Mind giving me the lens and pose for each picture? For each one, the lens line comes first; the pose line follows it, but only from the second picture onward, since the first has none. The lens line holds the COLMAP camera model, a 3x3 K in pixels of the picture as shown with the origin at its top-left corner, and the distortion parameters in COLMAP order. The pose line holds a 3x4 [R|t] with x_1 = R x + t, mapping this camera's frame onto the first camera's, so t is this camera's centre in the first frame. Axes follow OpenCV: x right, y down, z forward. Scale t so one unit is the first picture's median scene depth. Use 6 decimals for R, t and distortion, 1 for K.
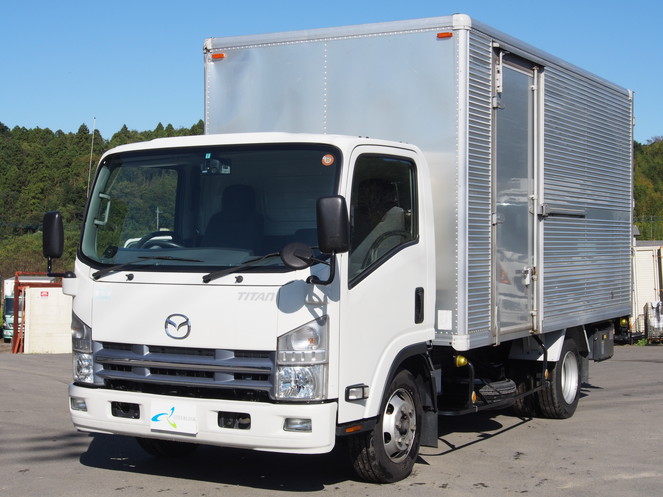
lens RADIAL K [[1144.2, 0, 331.5], [0, 1144.2, 248.5], [0, 0, 1]] dist [-0.011000, -0.052558]
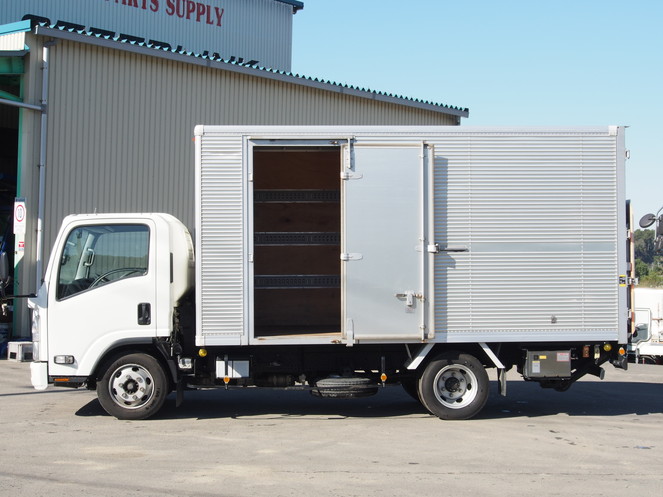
lens RADIAL K [[1075.4, 0, 331.5], [0, 1075.4, 248.5], [0, 0, 1]] dist [0.020386, 0.128736]
pose [[0.540612, -0.028077, -0.840804, 1.317314], [0.002973, 0.999500, -0.031465, 0.005602], [0.841267, 0.014511, 0.540425, 0.350087]]
